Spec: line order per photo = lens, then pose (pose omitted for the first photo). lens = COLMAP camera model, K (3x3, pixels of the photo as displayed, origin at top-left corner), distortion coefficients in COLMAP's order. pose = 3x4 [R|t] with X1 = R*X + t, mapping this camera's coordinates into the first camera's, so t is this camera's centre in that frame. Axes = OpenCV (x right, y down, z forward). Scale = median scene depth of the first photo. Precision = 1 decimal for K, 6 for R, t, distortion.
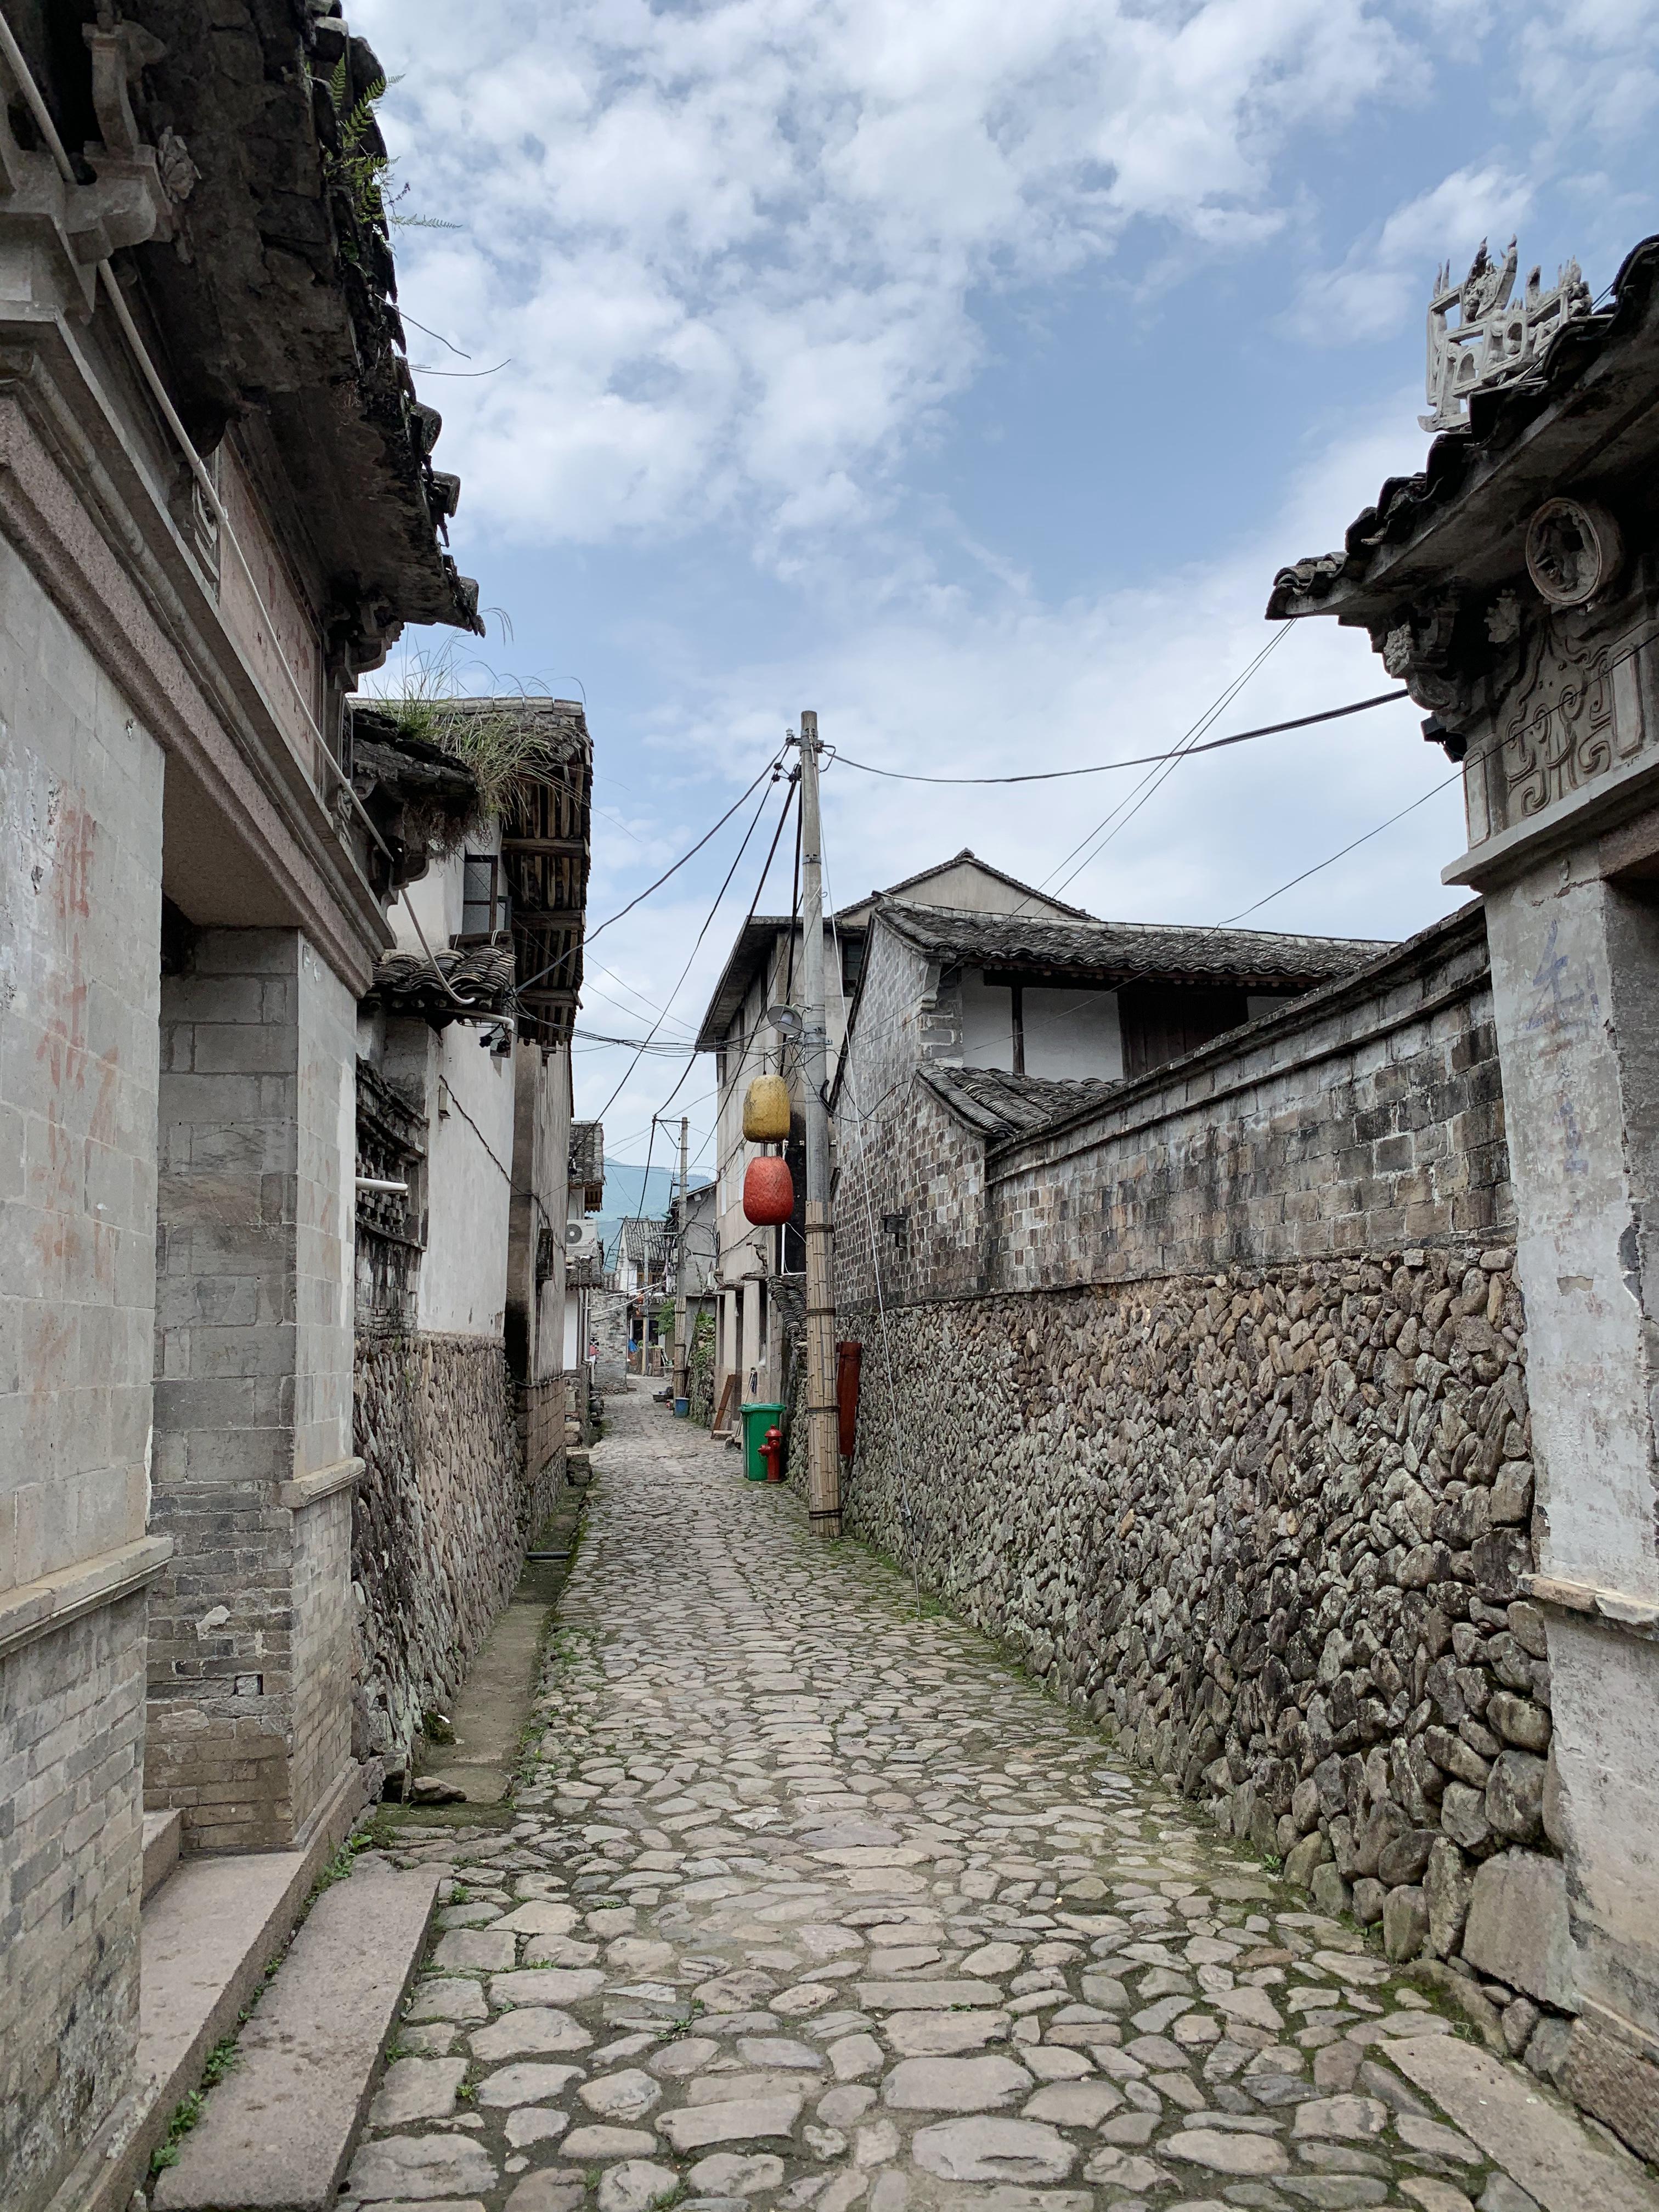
lens RADIAL K [[1681.1, 0, 810.0], [0, 1681.1, 1093.7], [0, 0, 1]] dist [0.018857, -0.025421]
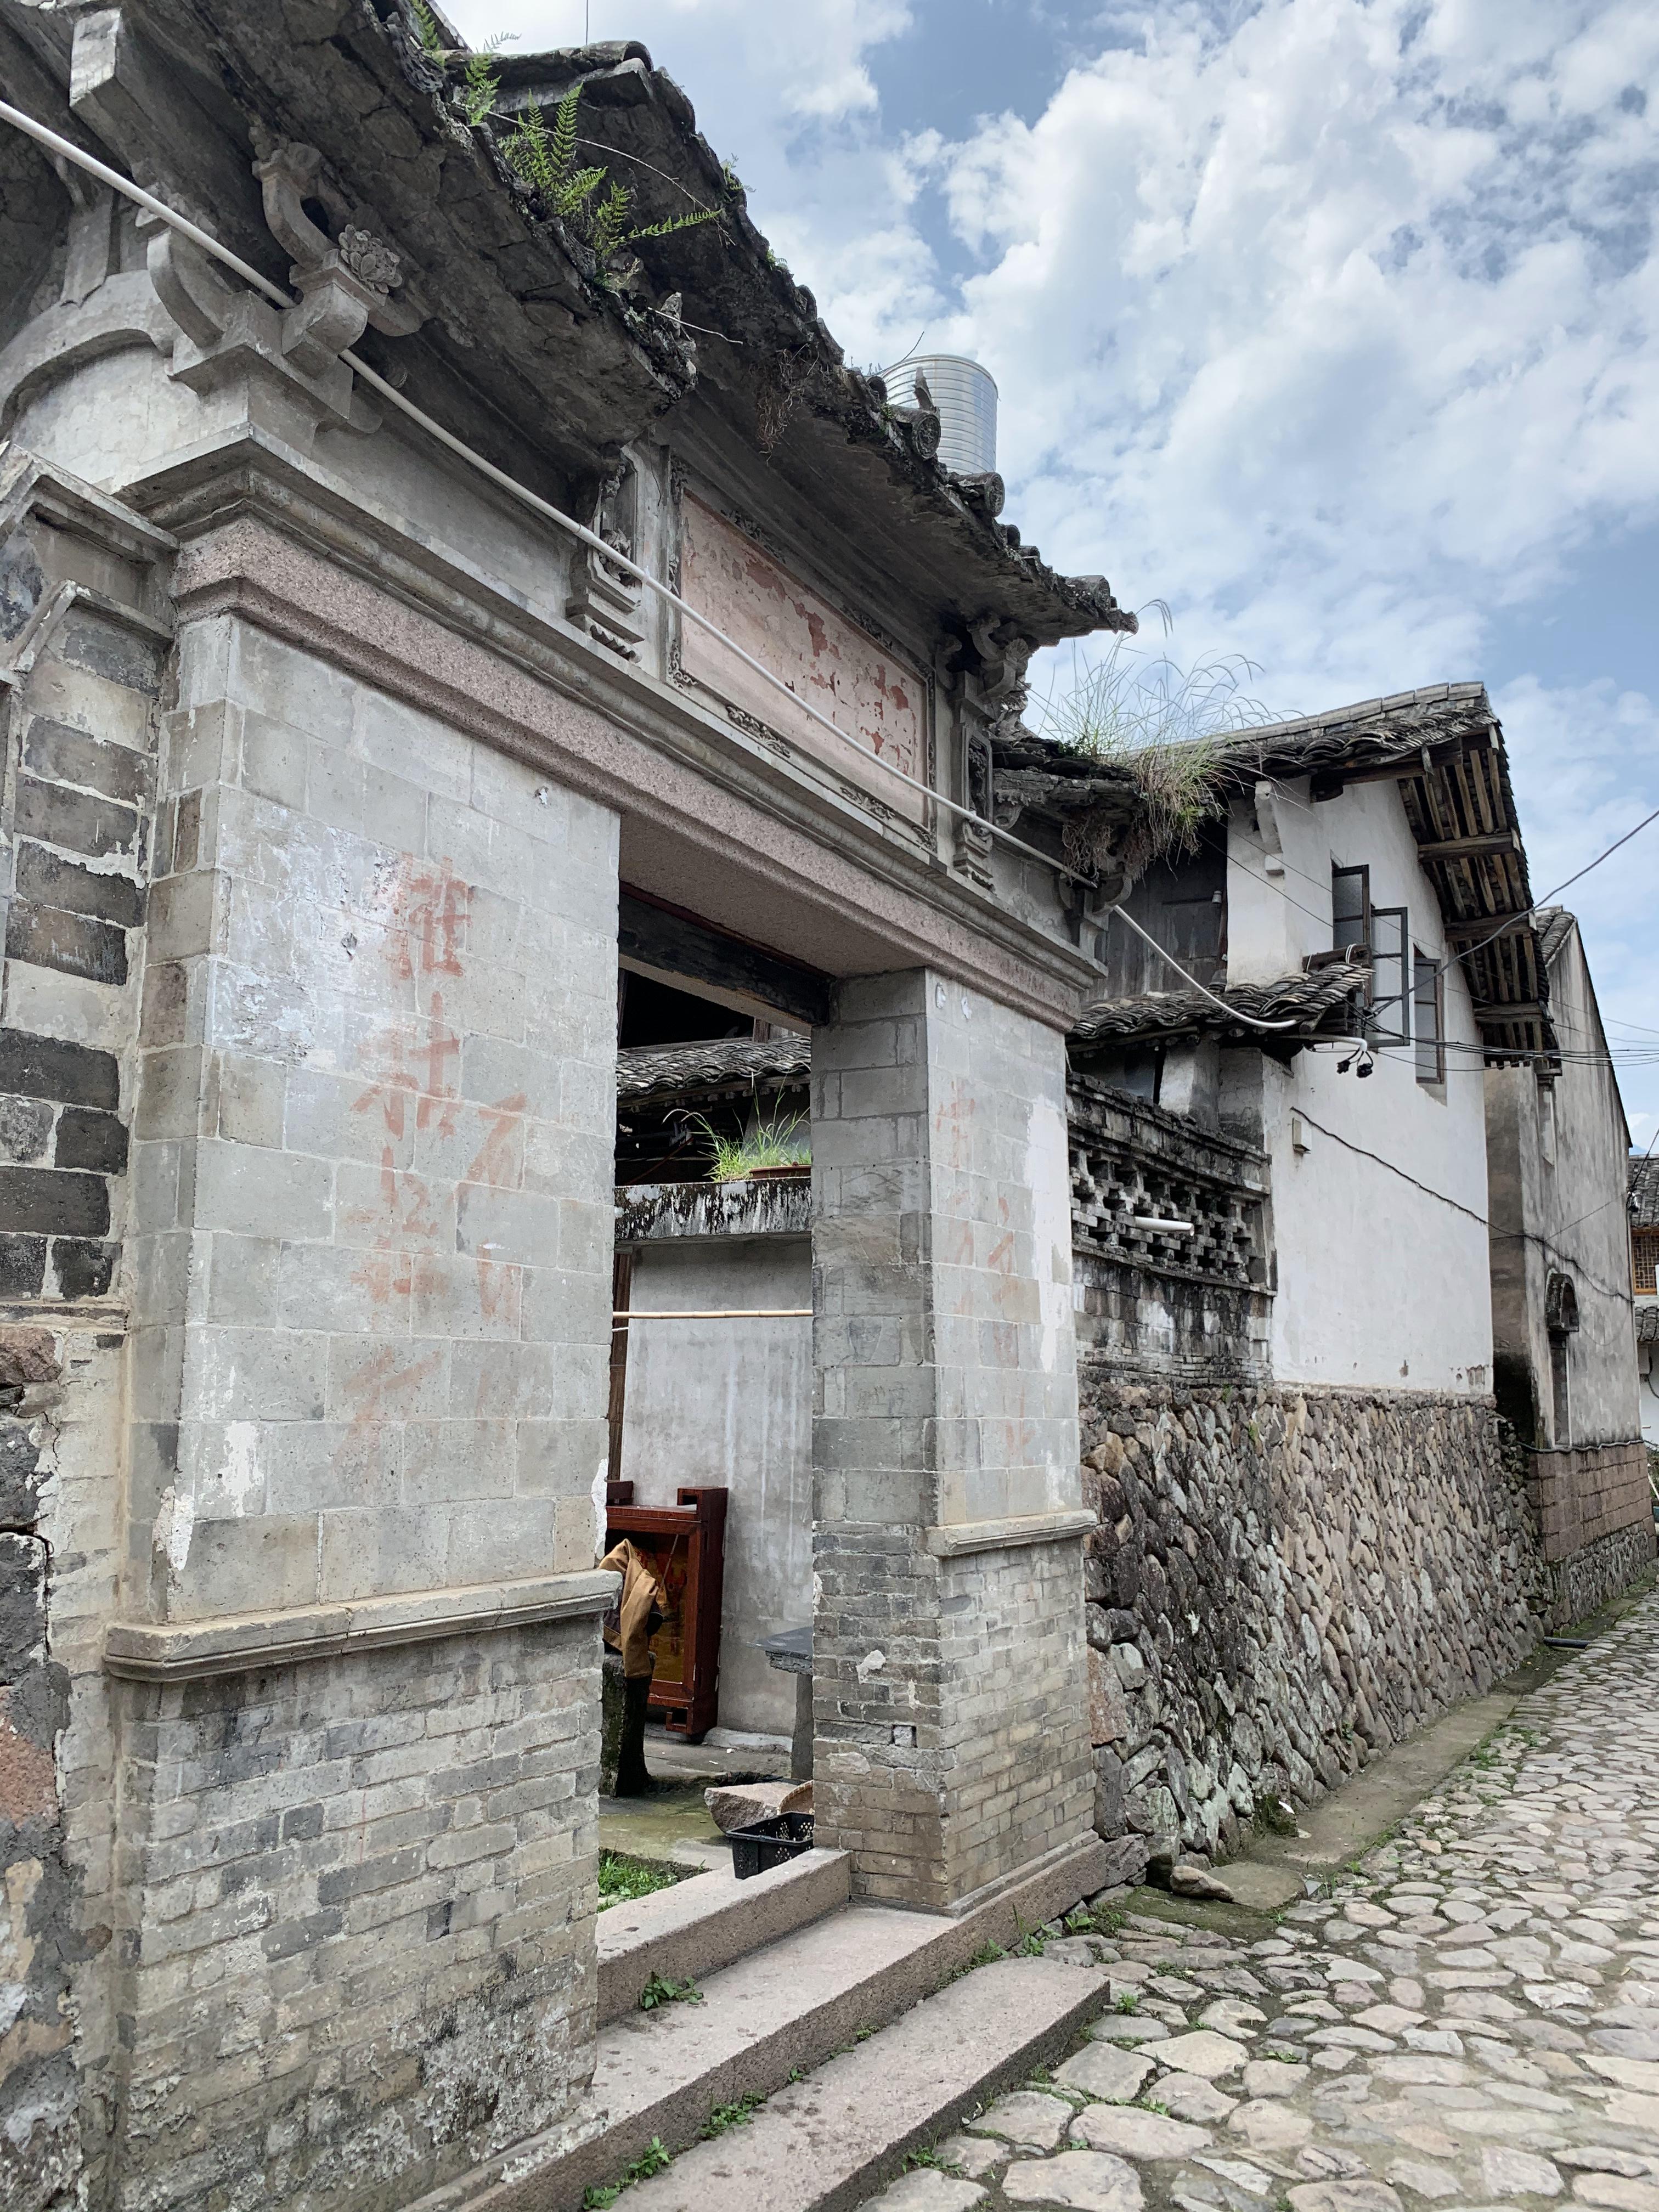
lens RADIAL K [[1681.1, 0, 821.5], [0, 1681.1, 1102.3], [0, 0, 1]] dist [0.018857, -0.025421]
pose [[0.800984, -0.083752, -0.592799, 0.207462], [0.067990, 0.996486, -0.048918, 0.023255], [0.594812, -0.001122, 0.803864, 0.154113]]
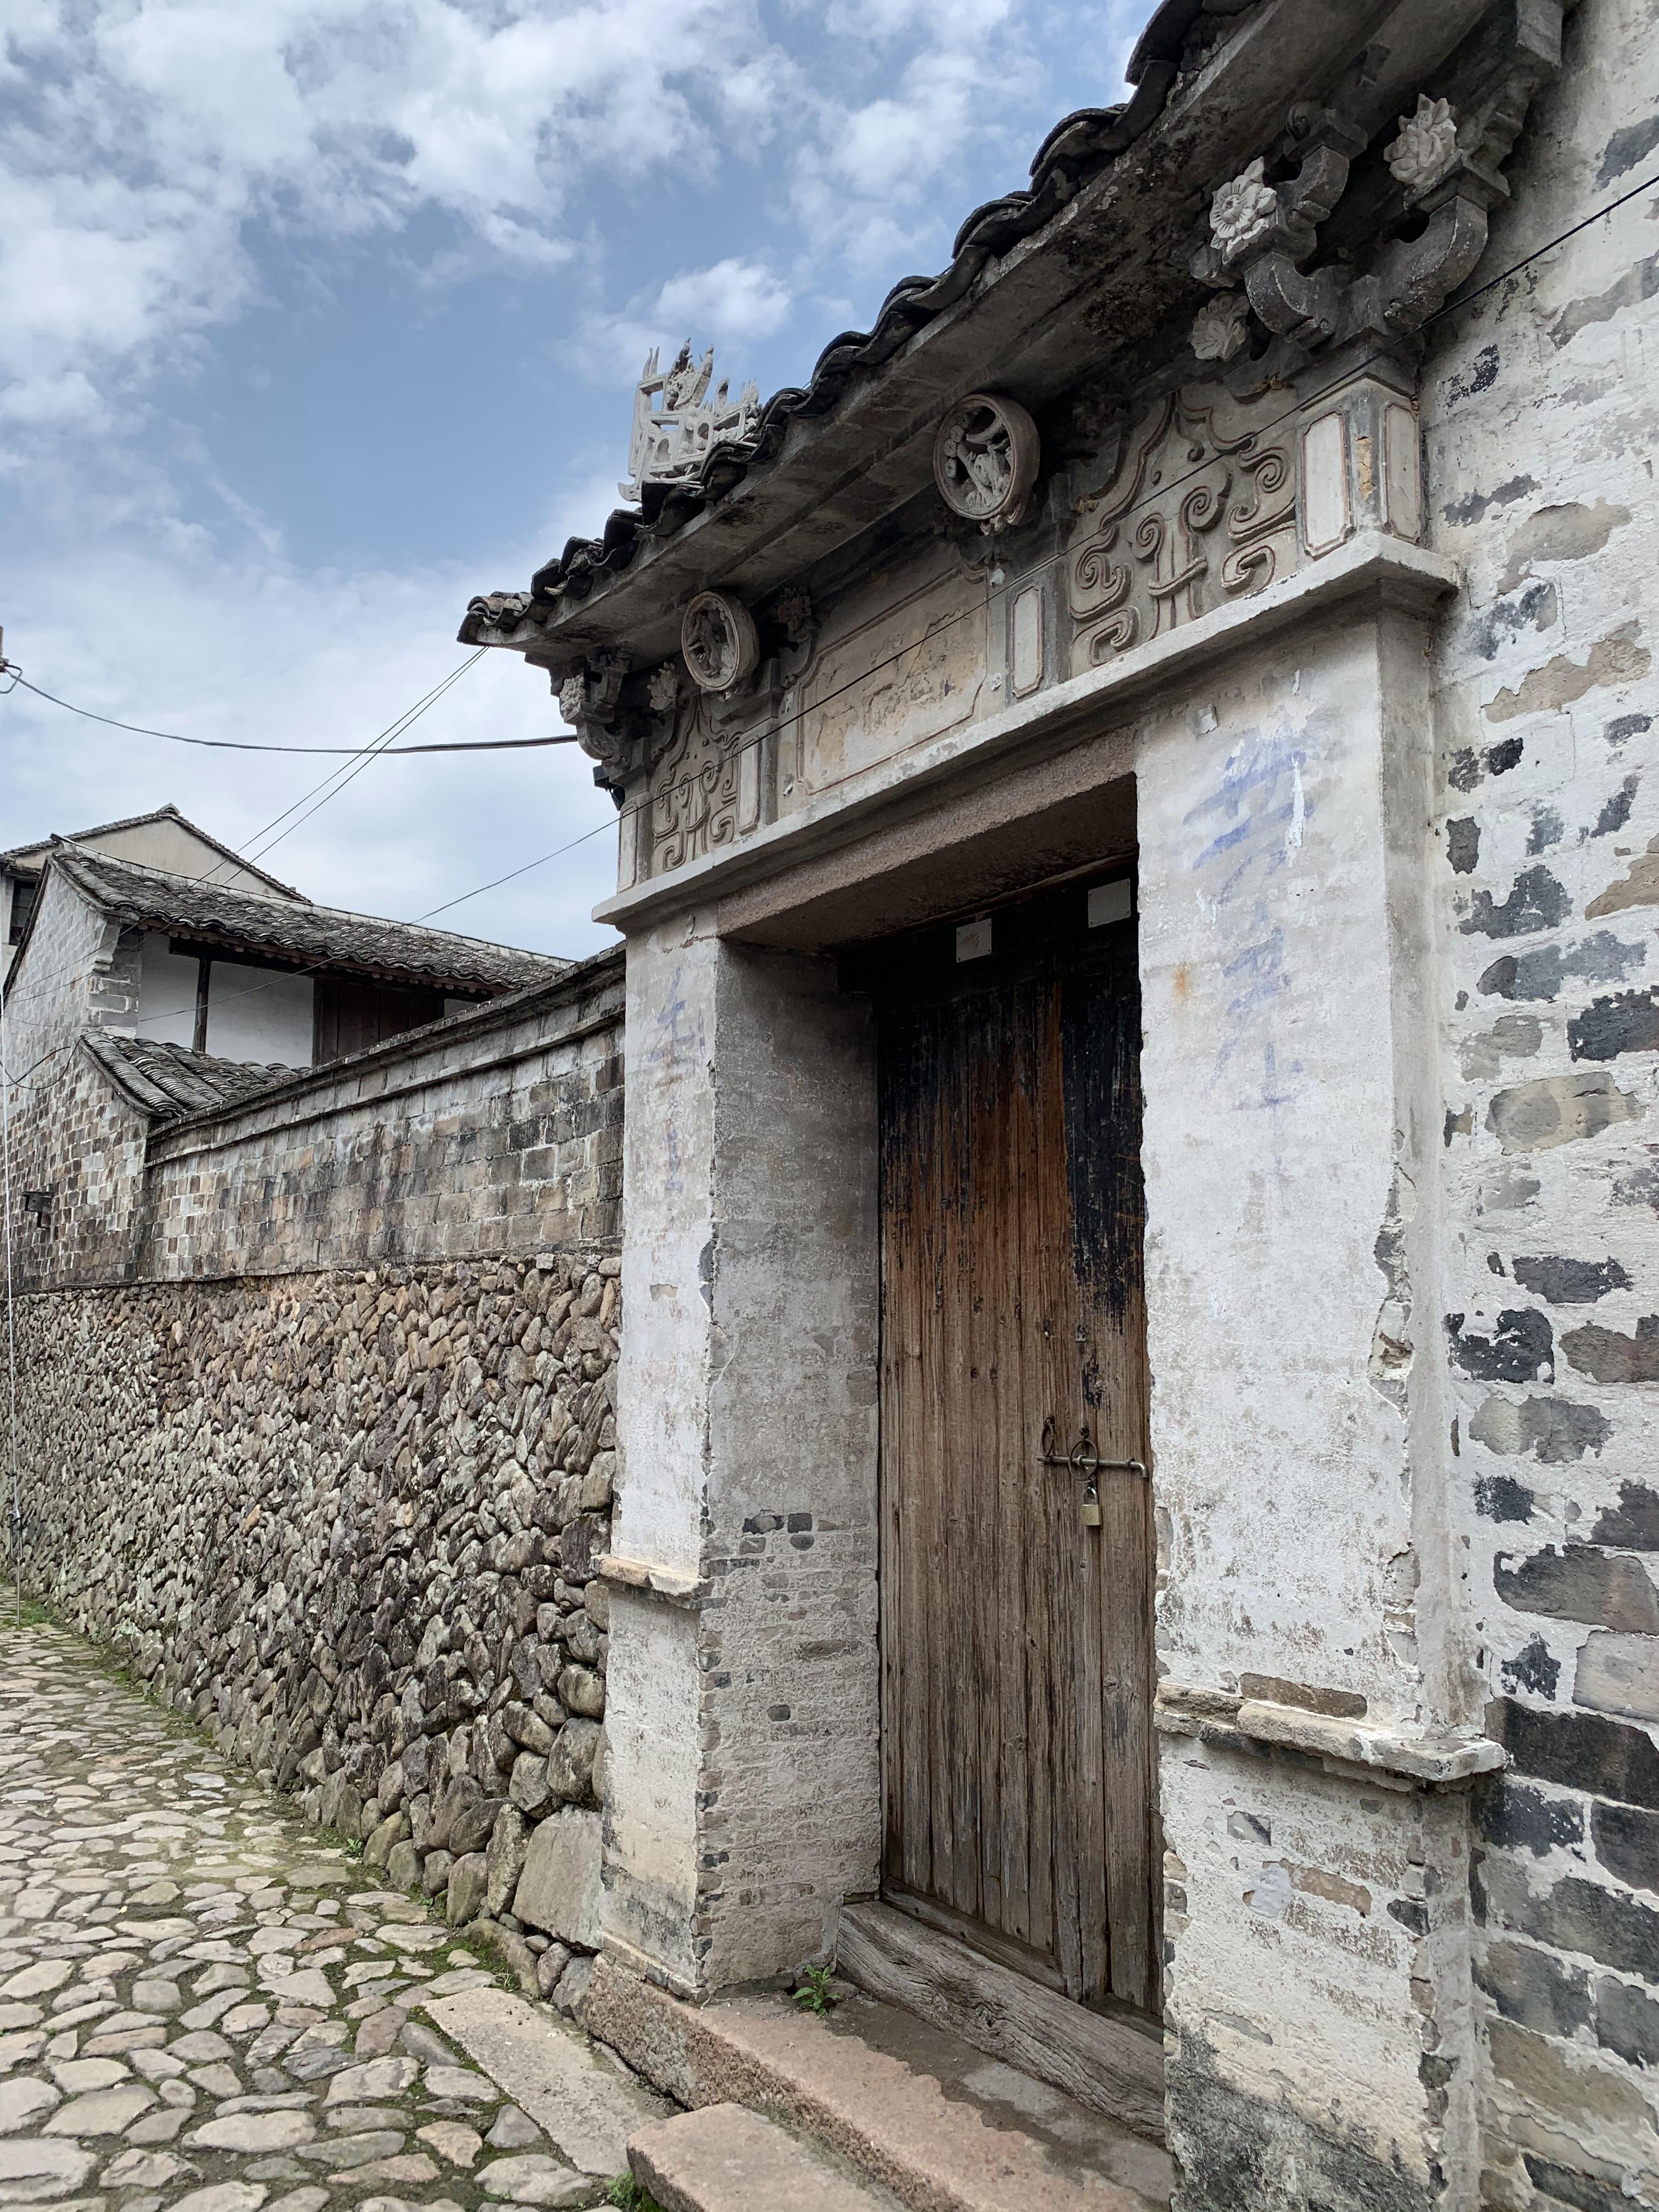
lens RADIAL K [[1681.1, 0, 809.1], [0, 1681.1, 1101.5], [0, 0, 1]] dist [0.018857, -0.025421]
pose [[0.889545, 0.091962, 0.447495, 0.019556], [-0.094822, 0.995365, -0.016063, -0.002850], [-0.446898, -0.028144, 0.894142, -0.022568]]
